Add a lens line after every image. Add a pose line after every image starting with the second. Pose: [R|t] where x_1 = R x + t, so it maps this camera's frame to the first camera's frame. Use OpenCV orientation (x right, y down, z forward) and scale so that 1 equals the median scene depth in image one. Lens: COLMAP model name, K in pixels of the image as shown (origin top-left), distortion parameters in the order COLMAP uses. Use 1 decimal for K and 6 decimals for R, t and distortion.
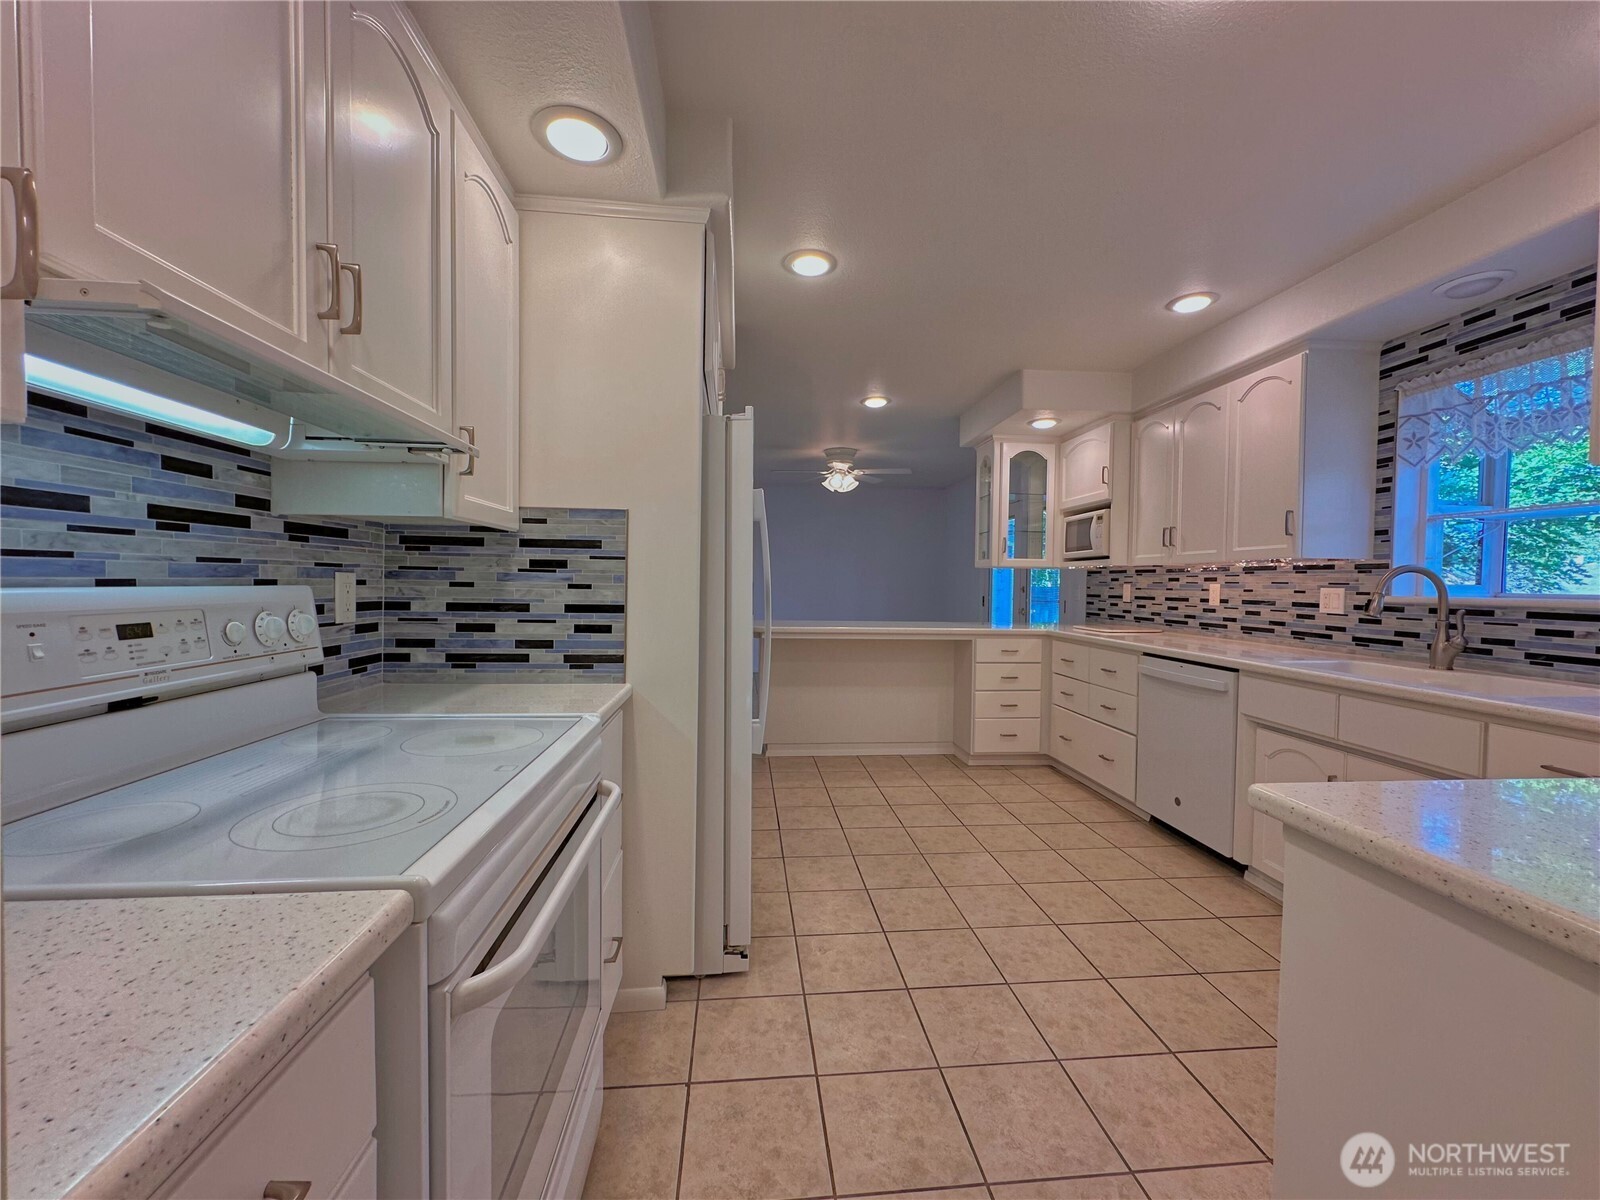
lens RADIAL K [[638.0, 0, 802.8], [0, 638.0, 599.5], [0, 0, 1]] dist [-0.001462, 0.000496]
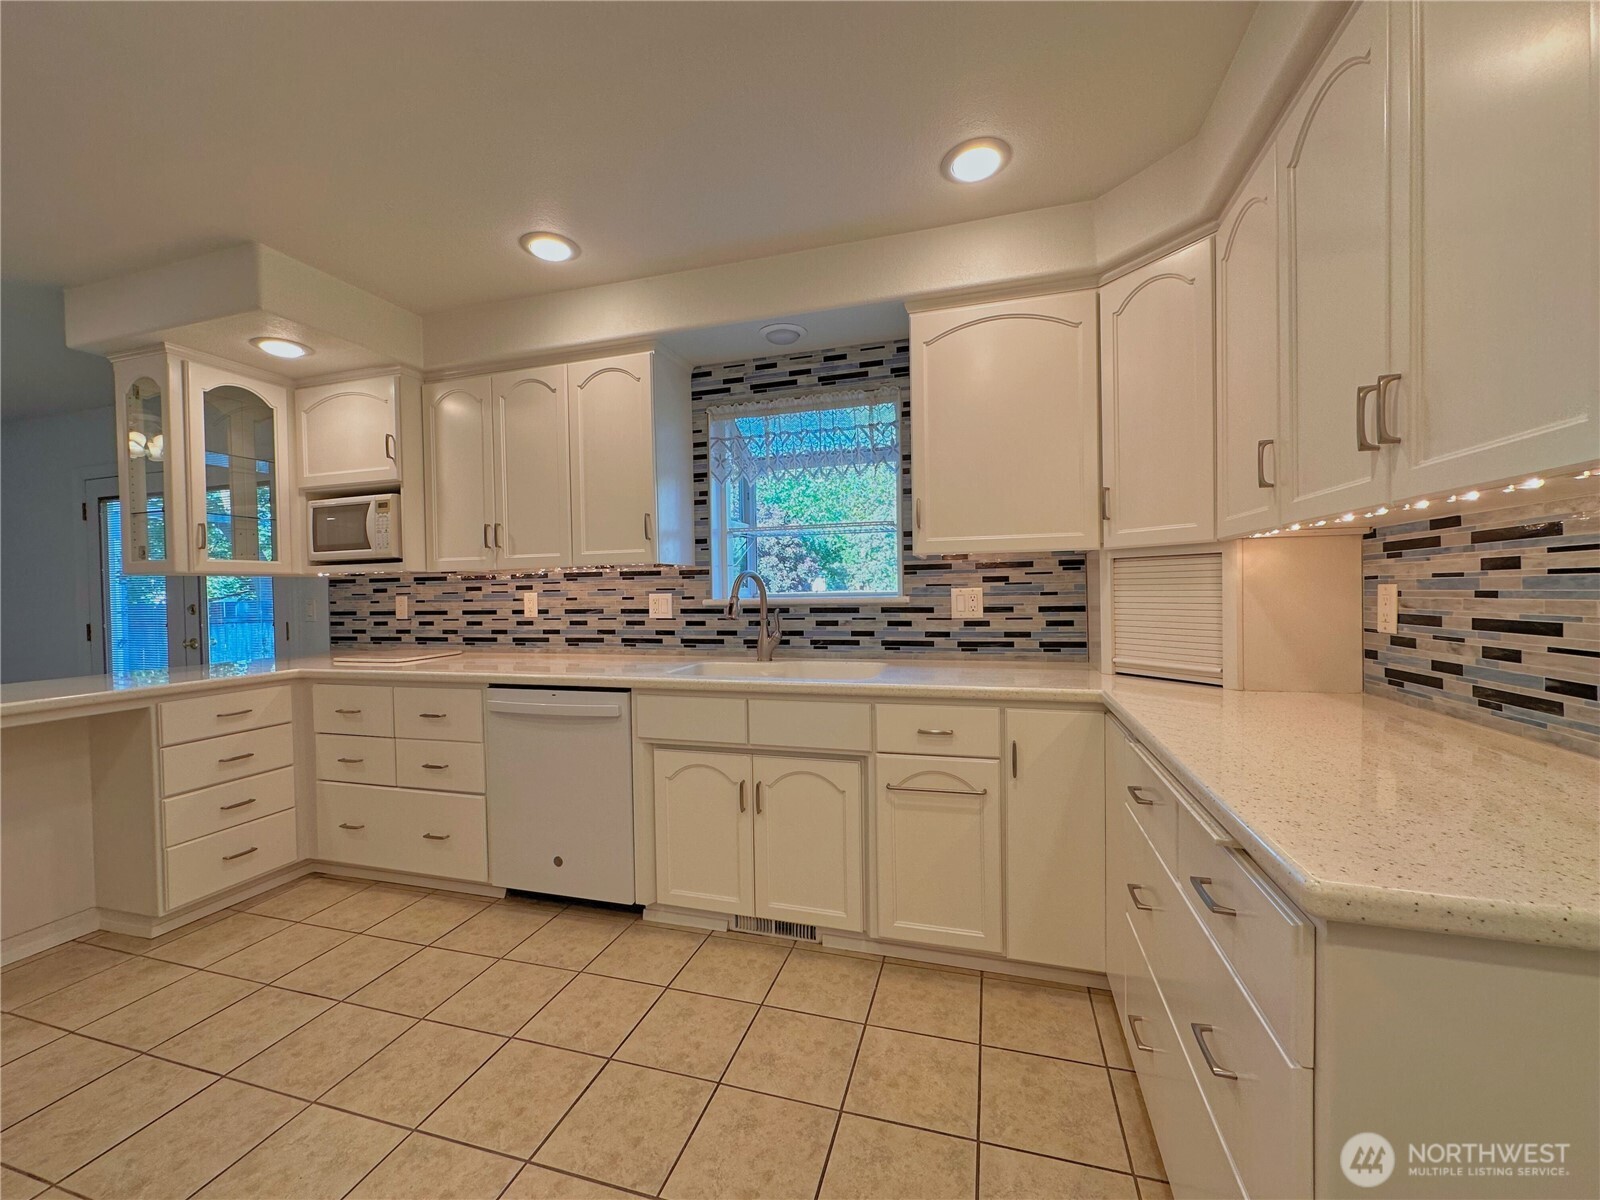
lens RADIAL K [[638.0, 0, 798.9], [0, 638.0, 599.0], [0, 0, 1]] dist [-0.001462, 0.000496]
pose [[0.376389, -0.033514, 0.925855, -0.032873], [0.048388, 0.998693, 0.016479, -0.013518], [-0.925197, 0.038597, 0.377519, 0.357277]]
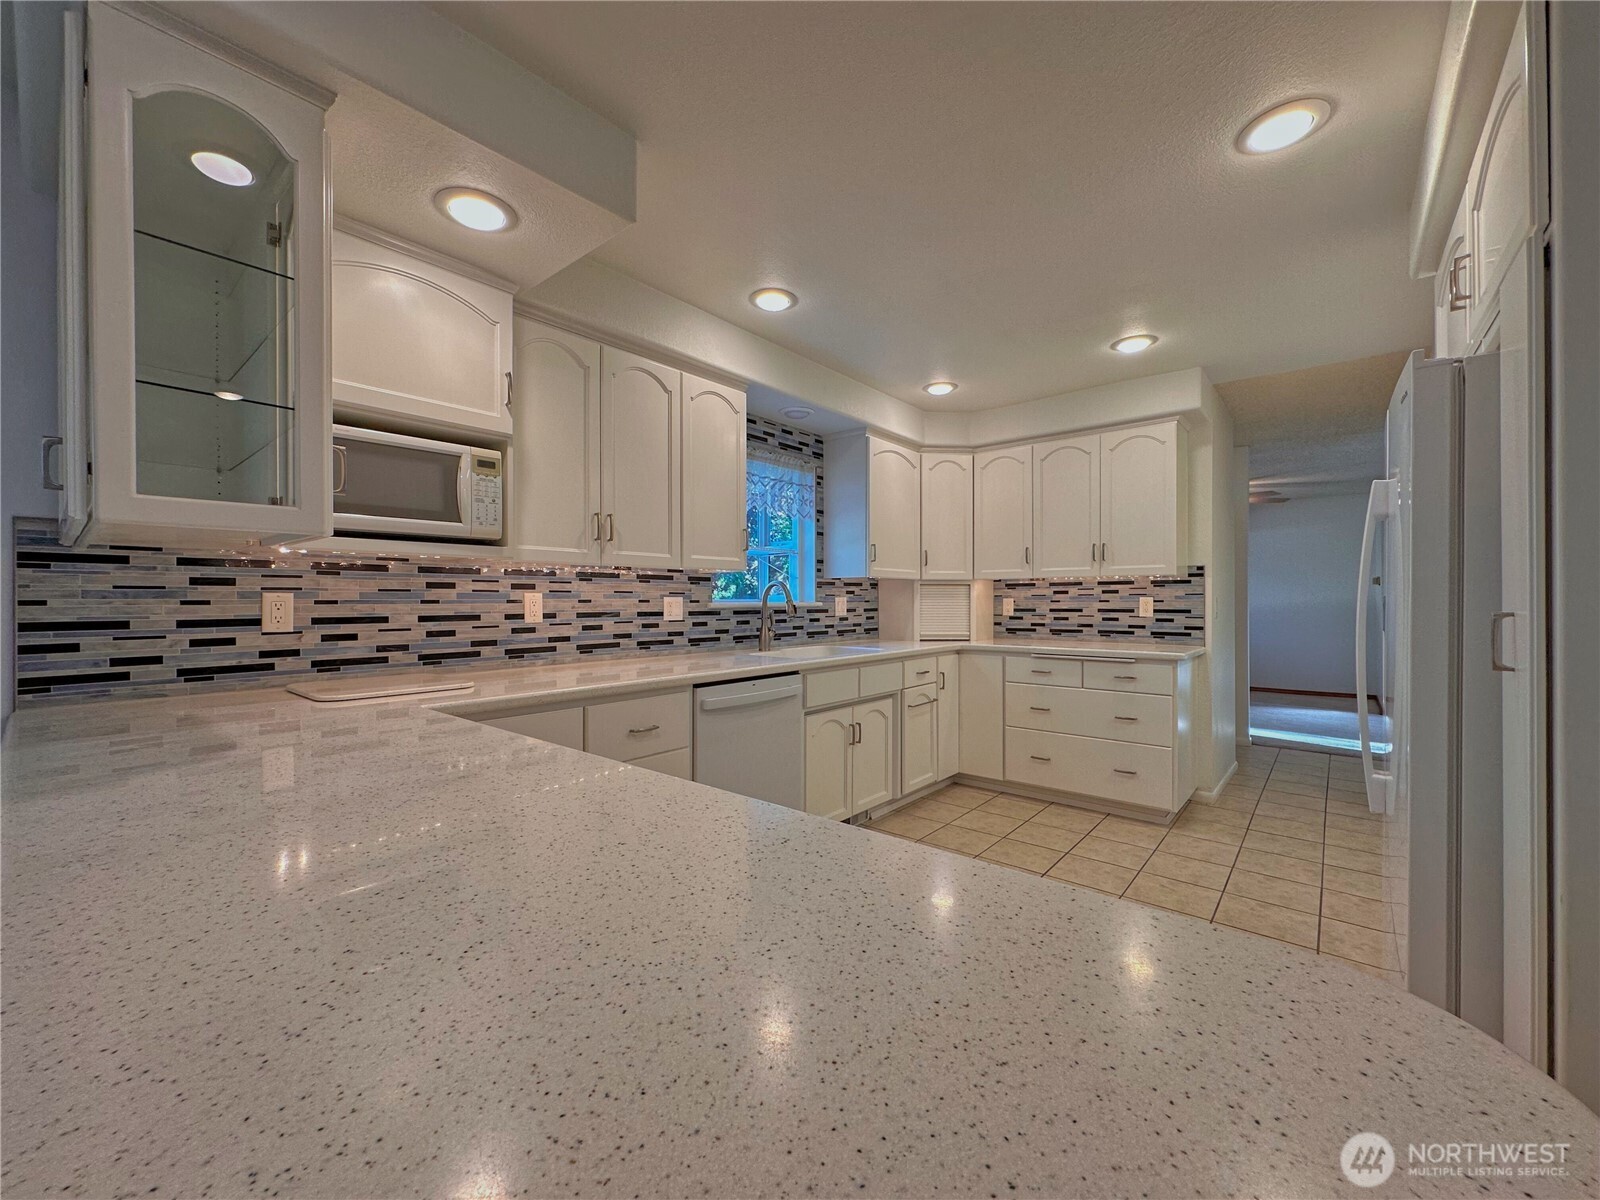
lens RADIAL K [[638.0, 0, 802.8], [0, 638.0, 597.7], [0, 0, 1]] dist [-0.001462, 0.000496]
pose [[-0.698540, -0.012180, 0.715467, -0.095084], [0.010351, 0.999579, 0.027123, -0.038946], [-0.715496, 0.026352, -0.698120, 1.414341]]
